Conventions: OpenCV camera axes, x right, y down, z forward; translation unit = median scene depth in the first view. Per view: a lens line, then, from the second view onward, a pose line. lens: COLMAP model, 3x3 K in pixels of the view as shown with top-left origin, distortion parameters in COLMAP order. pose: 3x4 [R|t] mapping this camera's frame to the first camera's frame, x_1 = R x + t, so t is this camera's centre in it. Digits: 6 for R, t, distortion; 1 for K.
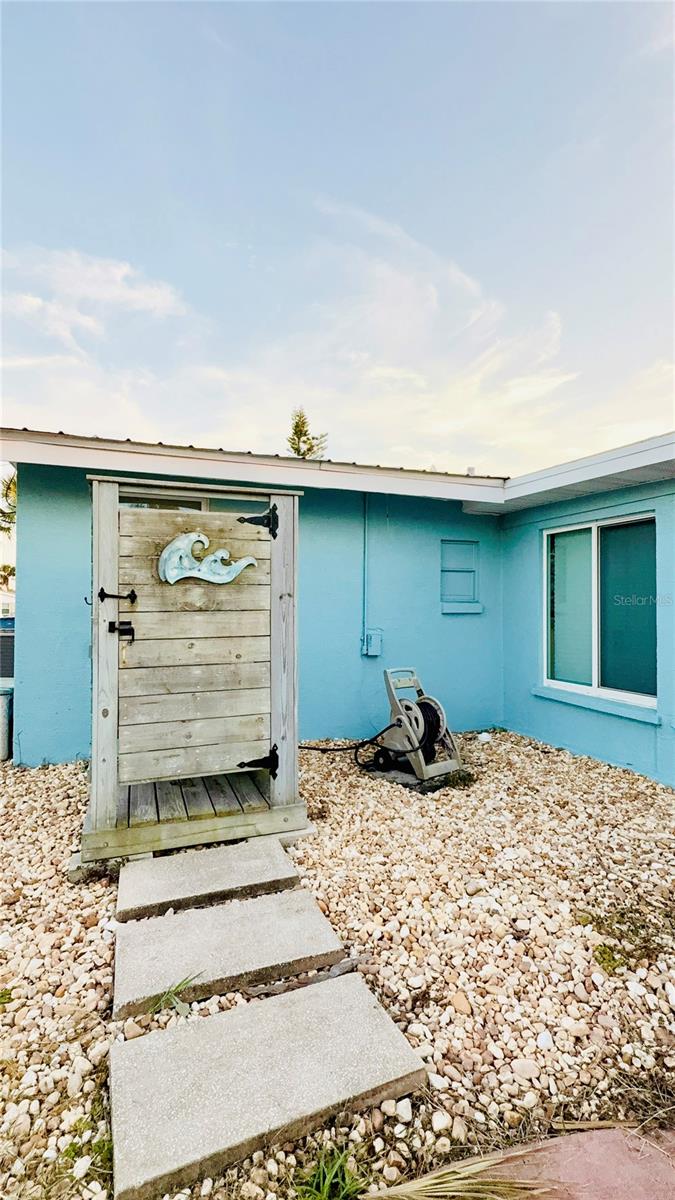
lens RADIAL K [[549.4, 0, 340.3], [0, 549.4, 600.1], [0, 0, 1]] dist [-0.000012, 0.000770]
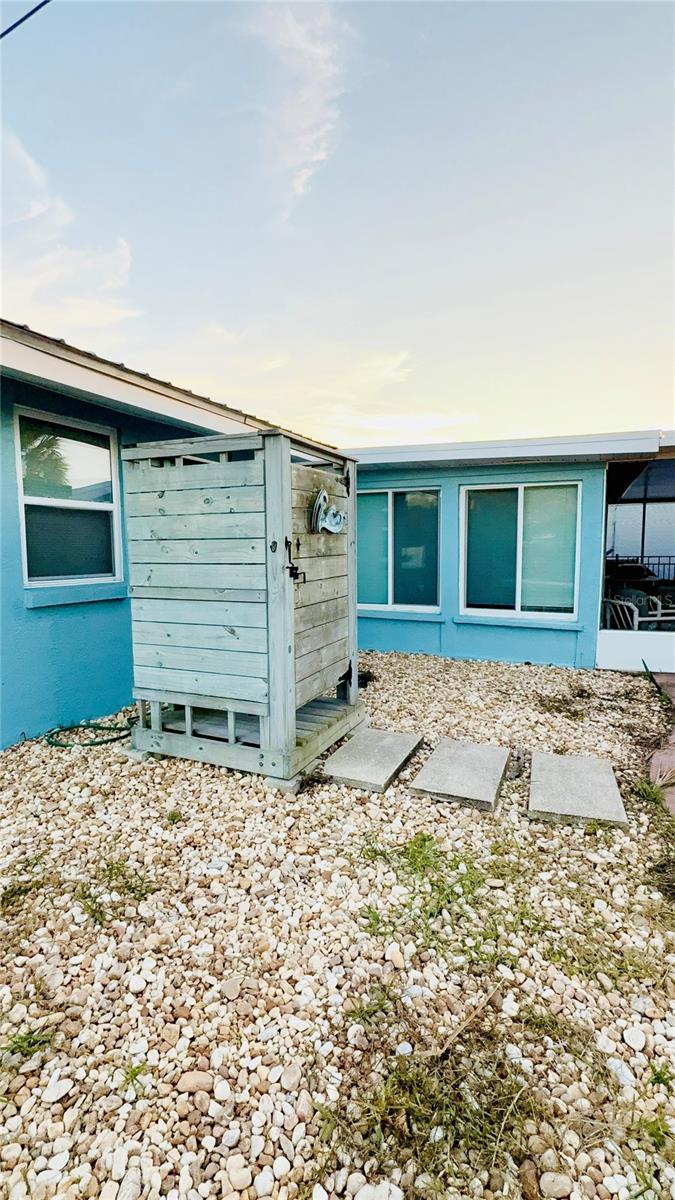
lens RADIAL K [[549.4, 0, 336.1], [0, 549.4, 607.0], [0, 0, 1]] dist [-0.000012, 0.000770]
pose [[0.703148, -0.085462, 0.705889, -0.761420], [0.000960, 0.992864, 0.119250, -0.009189], [-0.711043, -0.083173, 0.698212, 0.104617]]
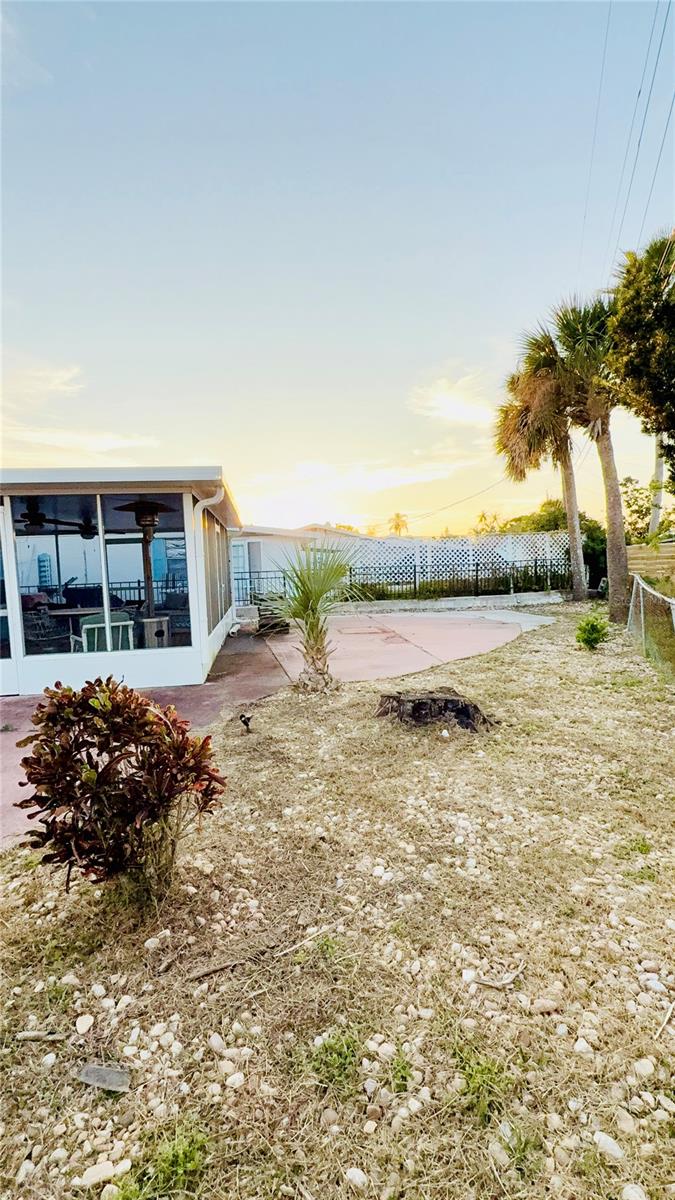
lens RADIAL K [[549.4, 0, 336.7], [0, 549.4, 598.0], [0, 0, 1]] dist [-0.000012, 0.000770]
pose [[0.222107, -0.072097, 0.972353, -0.233377], [0.025277, 0.997353, 0.068177, -0.023658], [-0.974695, 0.009435, 0.223341, -1.135909]]
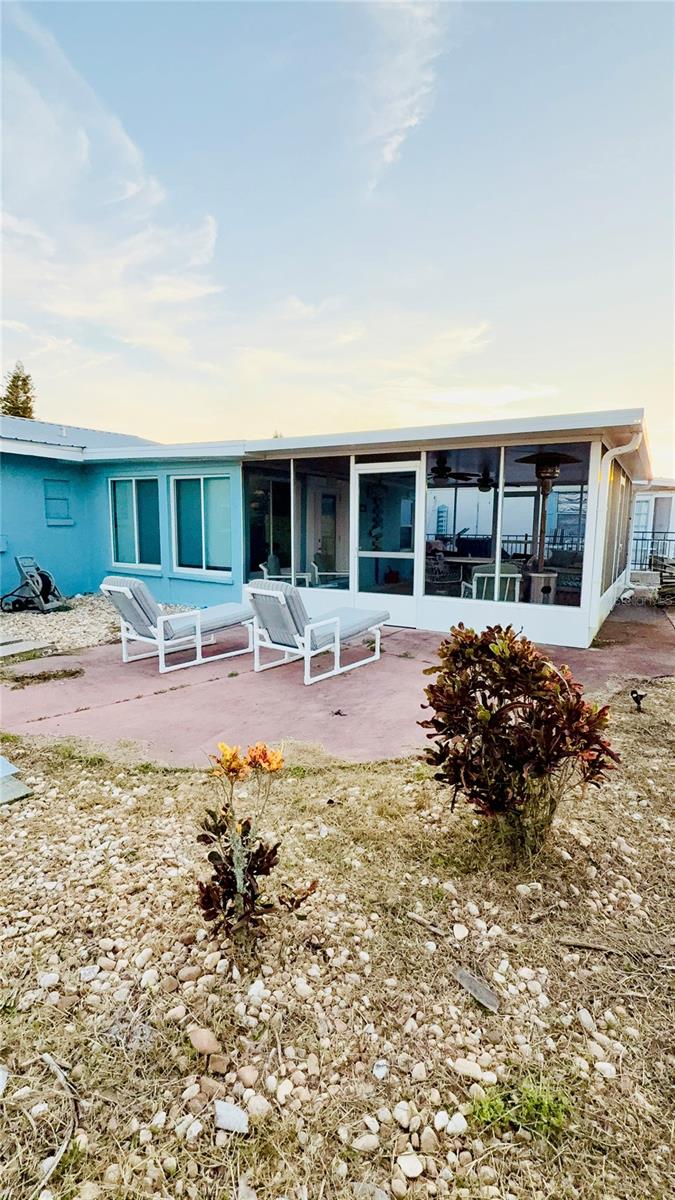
lens RADIAL K [[549.4, 0, 337.0], [0, 549.4, 598.1], [0, 0, 1]] dist [-0.000012, 0.000770]
pose [[0.778862, -0.079378, 0.622152, -0.238464], [-0.016135, 0.989095, 0.146394, -0.020047], [-0.626987, -0.124059, 0.769088, -1.106368]]
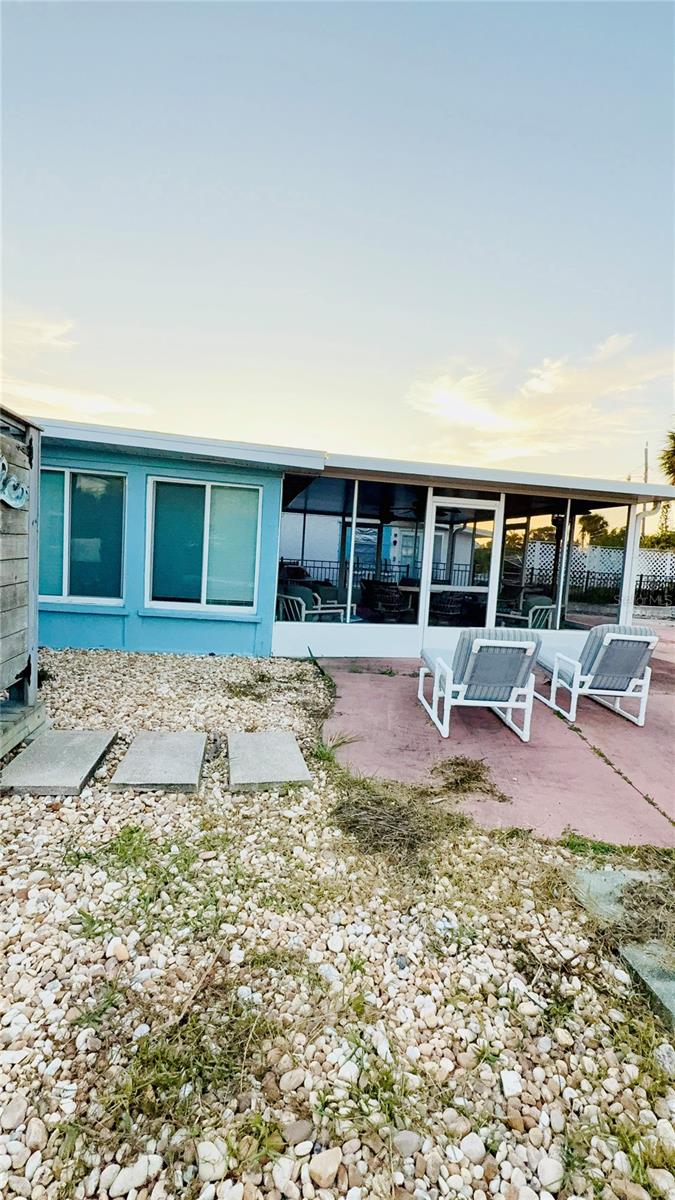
lens RADIAL K [[549.4, 0, 336.5], [0, 549.4, 604.7], [0, 0, 1]] dist [-0.000012, 0.000770]
pose [[0.198943, -0.081025, 0.976656, -0.799148], [-0.074597, 0.992433, 0.097529, 0.002798], [-0.977168, -0.092258, 0.191393, 0.133354]]
